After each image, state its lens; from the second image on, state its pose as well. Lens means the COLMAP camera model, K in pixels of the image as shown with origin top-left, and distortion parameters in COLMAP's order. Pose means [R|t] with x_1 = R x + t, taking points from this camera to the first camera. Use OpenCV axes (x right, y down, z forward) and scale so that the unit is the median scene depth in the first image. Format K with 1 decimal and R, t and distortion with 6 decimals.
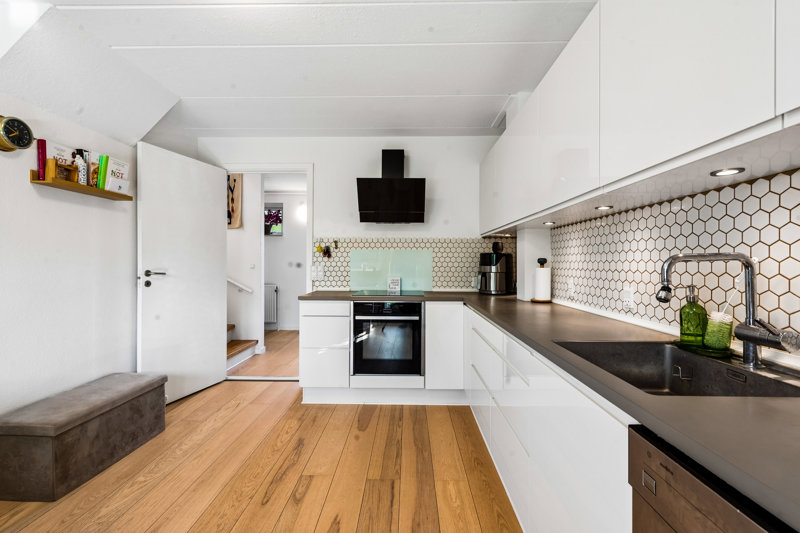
lens RADIAL K [[352.3, 0, 402.5], [0, 352.3, 263.1], [0, 0, 1]] dist [0.001185, 0.000063]
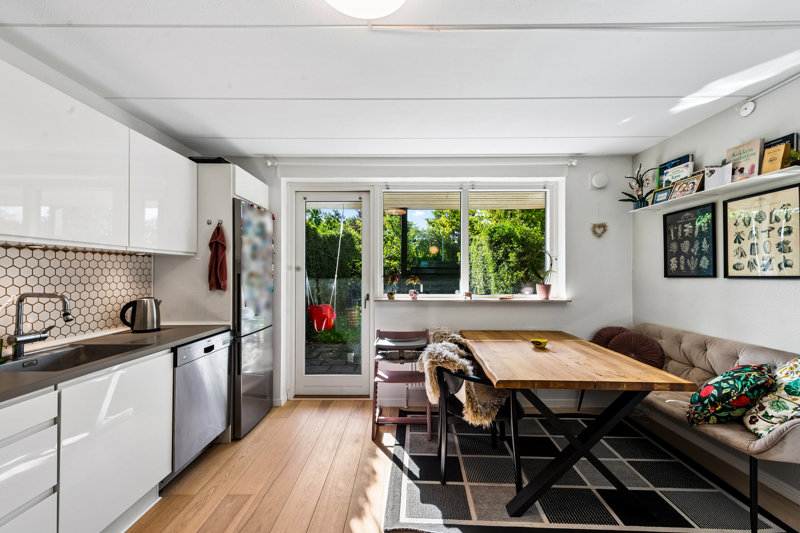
lens RADIAL K [[321.6, 0, 403.8], [0, 321.6, 269.0], [0, 0, 1]] dist [0.010808, -0.002732]
pose [[-0.999976, 0.006033, -0.003441, -0.750226], [0.006079, 0.999889, -0.013574, -0.093351], [0.003359, -0.013595, -0.999902, 2.230132]]
